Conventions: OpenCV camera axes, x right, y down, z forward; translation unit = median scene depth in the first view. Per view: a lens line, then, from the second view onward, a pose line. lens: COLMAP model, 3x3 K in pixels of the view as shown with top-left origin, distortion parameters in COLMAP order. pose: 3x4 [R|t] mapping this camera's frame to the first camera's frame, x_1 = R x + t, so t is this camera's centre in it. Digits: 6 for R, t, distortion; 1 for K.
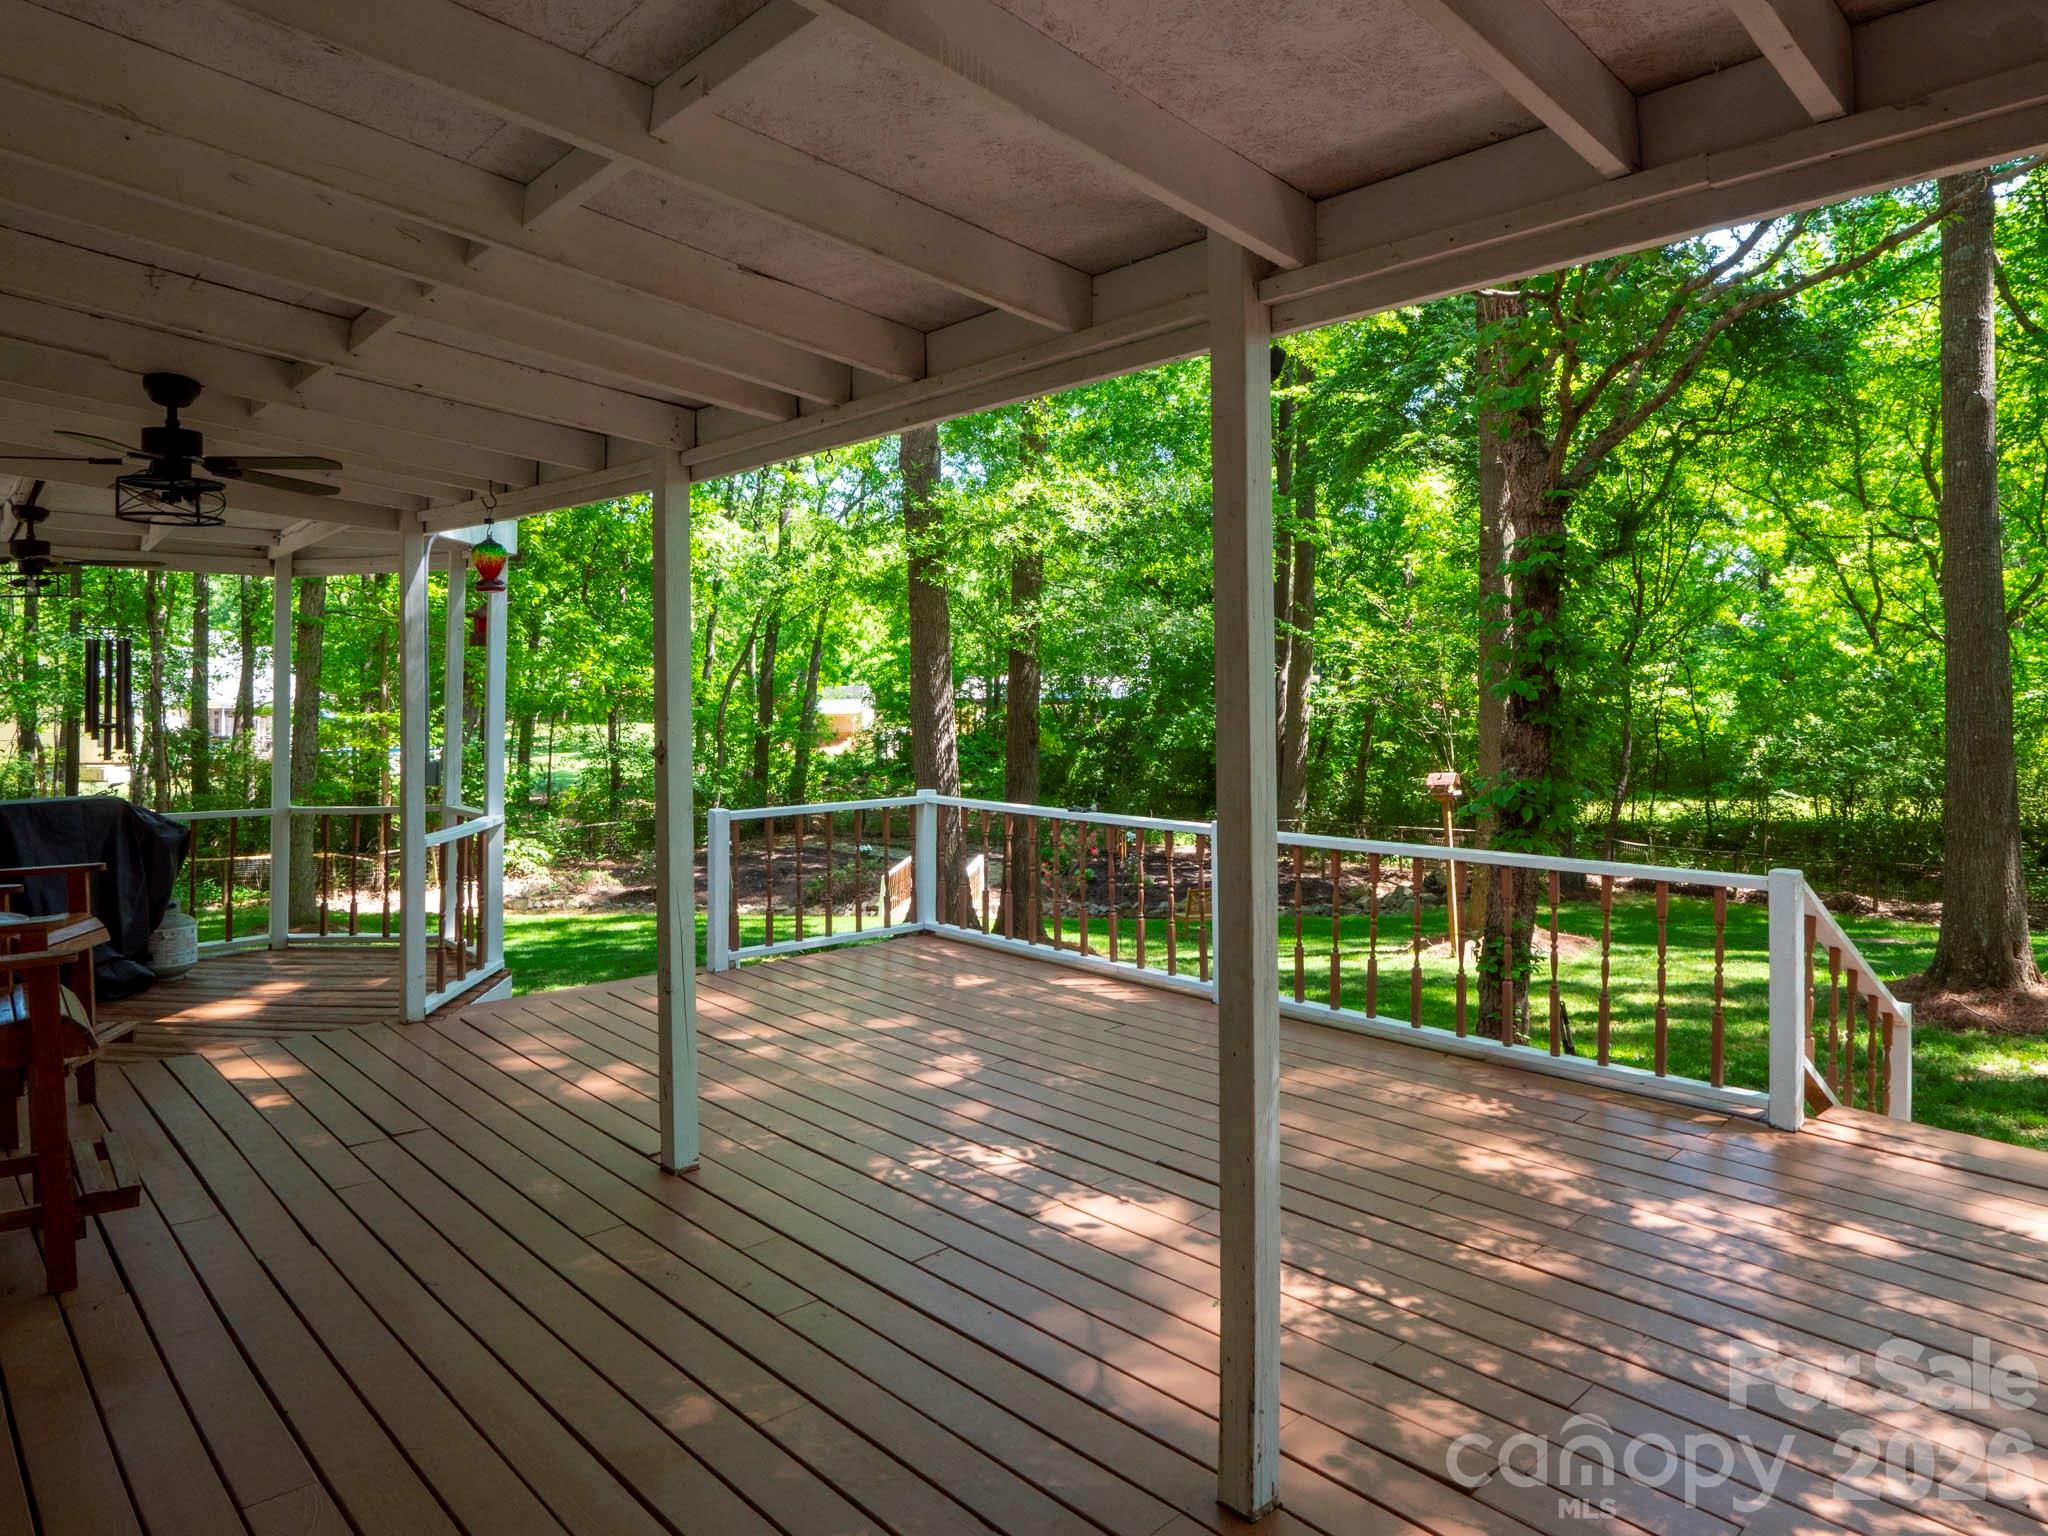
lens RADIAL K [[1220.4, 0, 1030.2], [0, 1220.4, 654.3], [0, 0, 1]] dist [-0.027306, 0.000316]
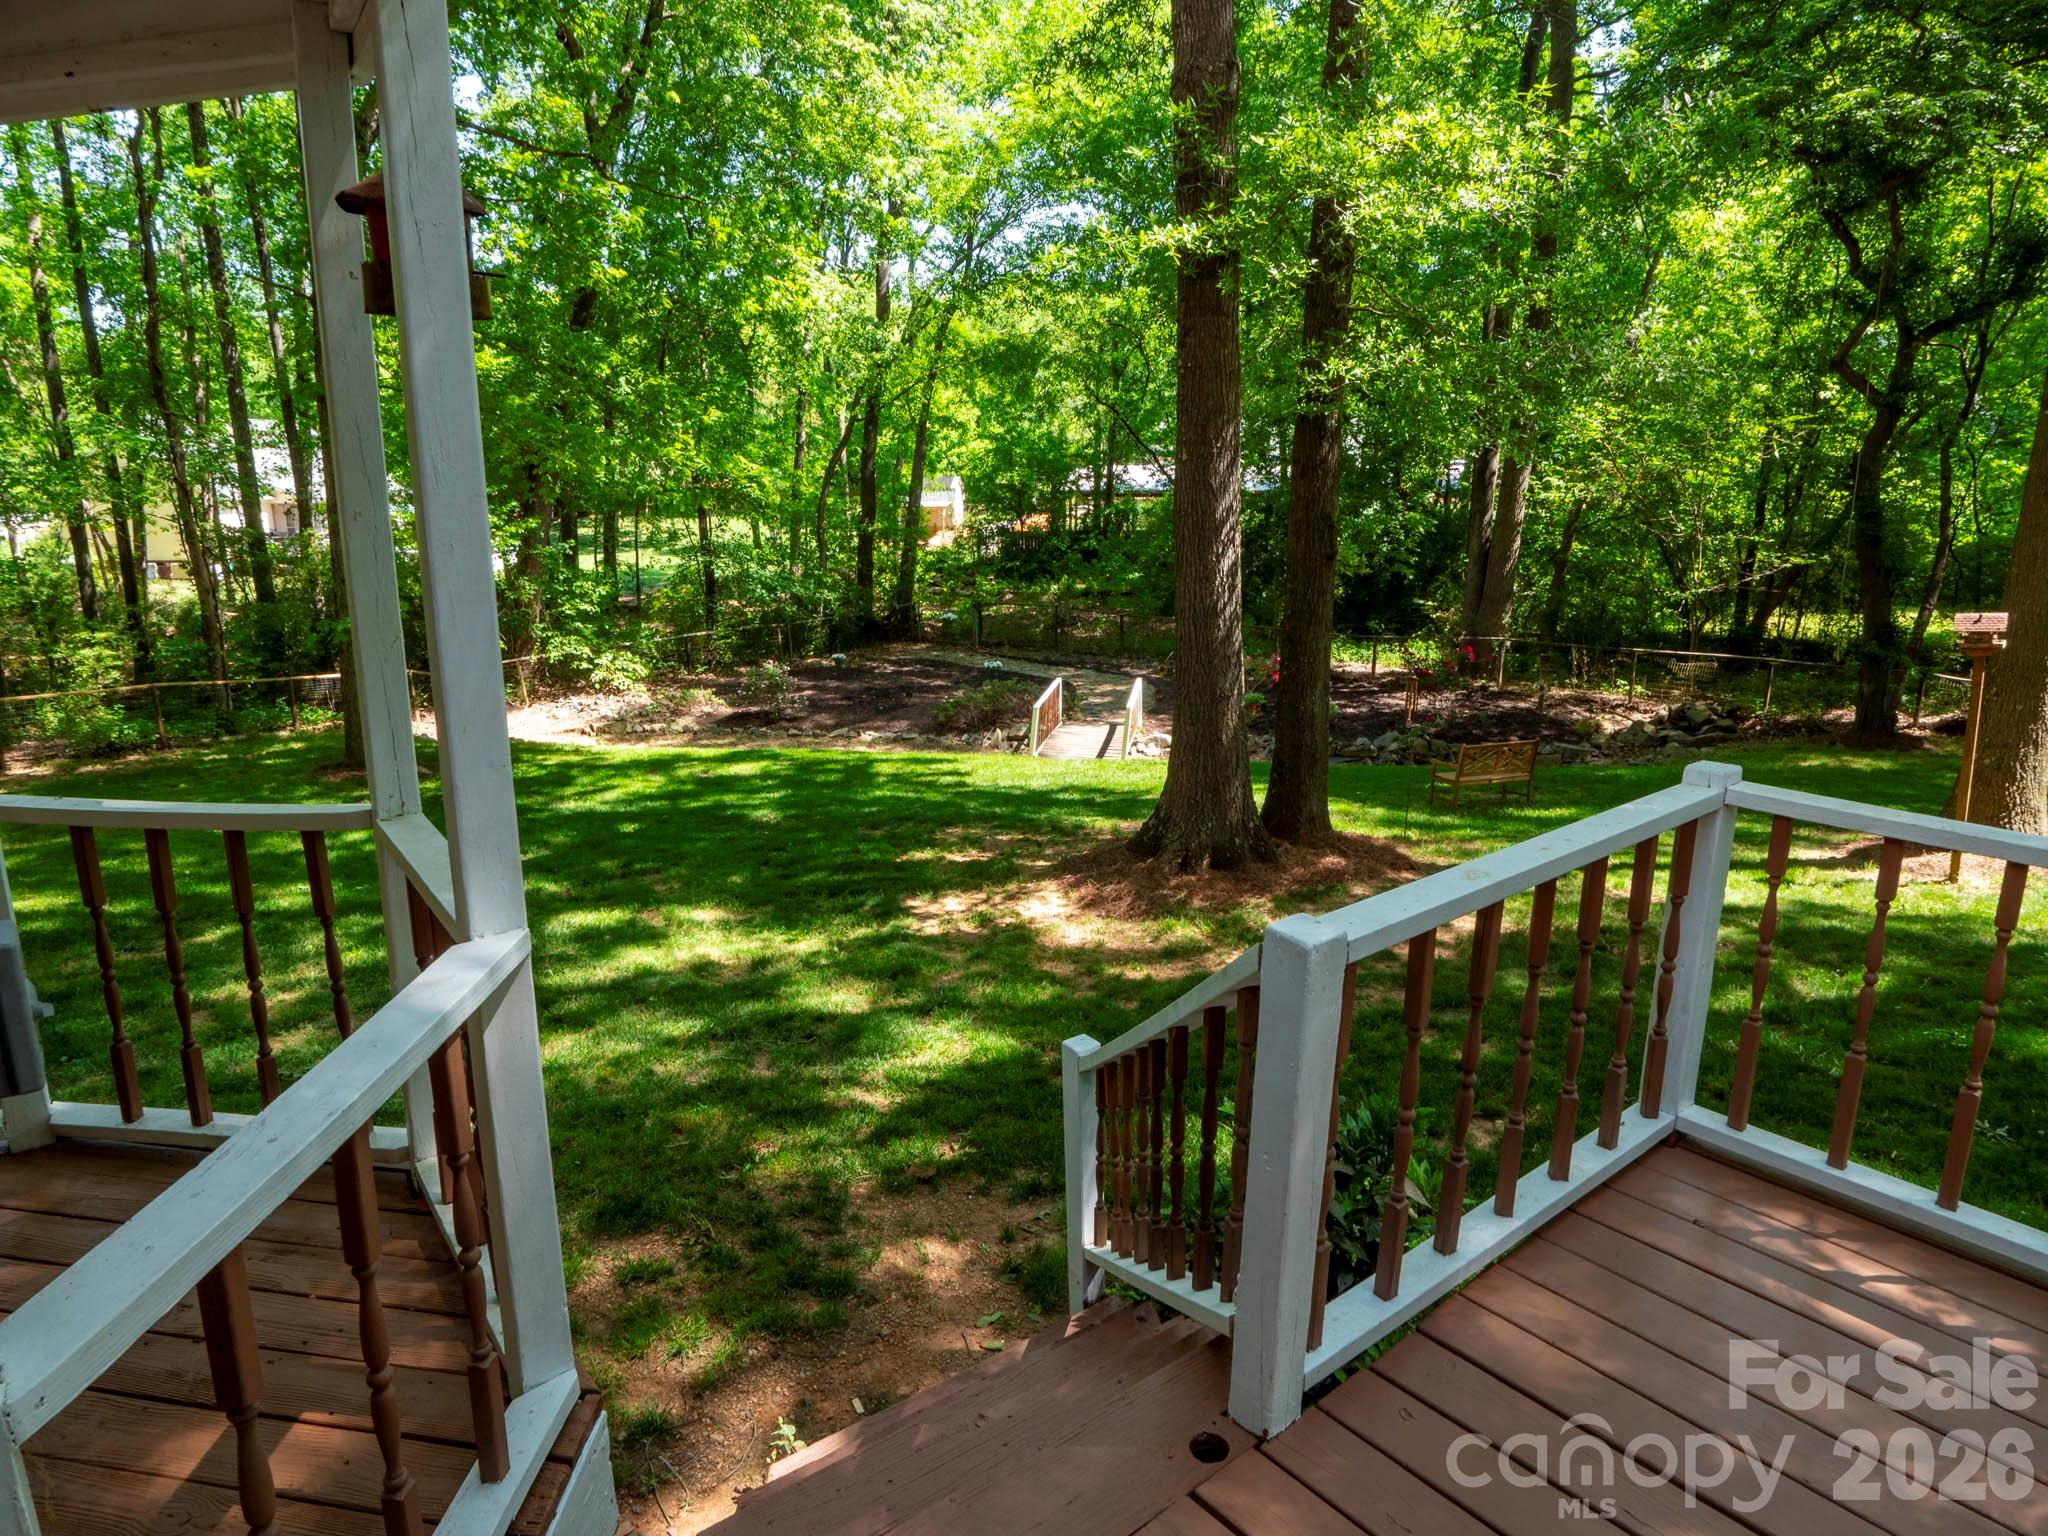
lens RADIAL K [[1239.2, 0, 1028.9], [0, 1239.2, 763.6], [0, 0, 1]] dist [-0.036077, 0.018703]
pose [[0.997469, 0.015486, -0.069401, -0.048853], [0.002433, 0.967992, 0.250968, 0.003960], [0.071066, -0.250501, 0.965504, 0.121250]]
